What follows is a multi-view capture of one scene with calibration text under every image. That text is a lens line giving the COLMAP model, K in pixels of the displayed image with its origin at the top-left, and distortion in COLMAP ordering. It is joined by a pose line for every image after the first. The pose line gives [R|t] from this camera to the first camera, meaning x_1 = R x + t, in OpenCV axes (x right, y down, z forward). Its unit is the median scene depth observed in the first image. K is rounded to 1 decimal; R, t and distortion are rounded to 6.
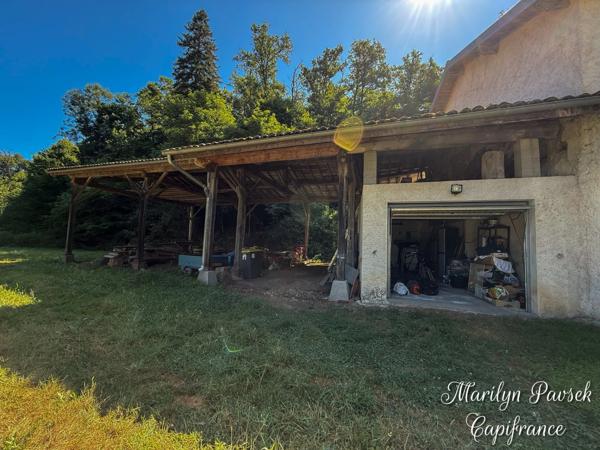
lens RADIAL K [[239.0, 0, 298.1], [0, 239.0, 225.2], [0, 0, 1]] dist [-0.000794, -0.000263]
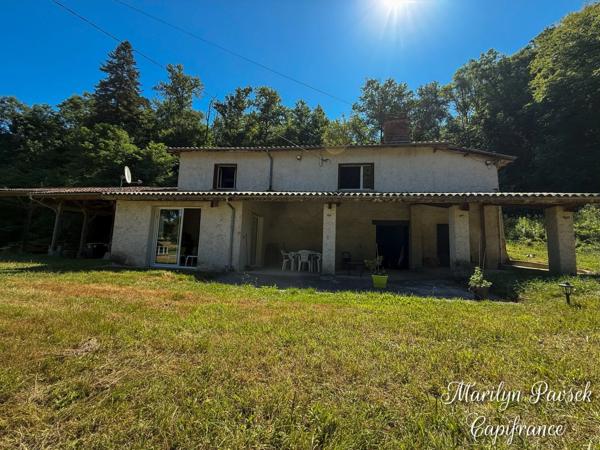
lens RADIAL K [[239.0, 0, 298.1], [0, 239.0, 225.2], [0, 0, 1]] dist [-0.000794, -0.000263]
pose [[0.984832, 0.021564, 0.172163, 0.373294], [-0.015830, 0.999276, -0.034606, 0.002444], [-0.172785, 0.031355, 0.984460, -0.387253]]
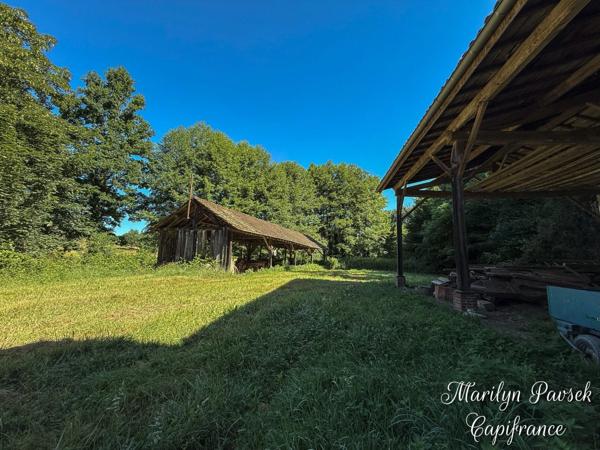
lens RADIAL K [[239.0, 0, 298.1], [0, 239.0, 225.2], [0, 0, 1]] dist [-0.000794, -0.000263]
pose [[0.213462, -0.167580, -0.962471, -0.087037], [0.042390, 0.985839, -0.162248, 0.029941], [0.976031, -0.006165, 0.217543, 0.218599]]
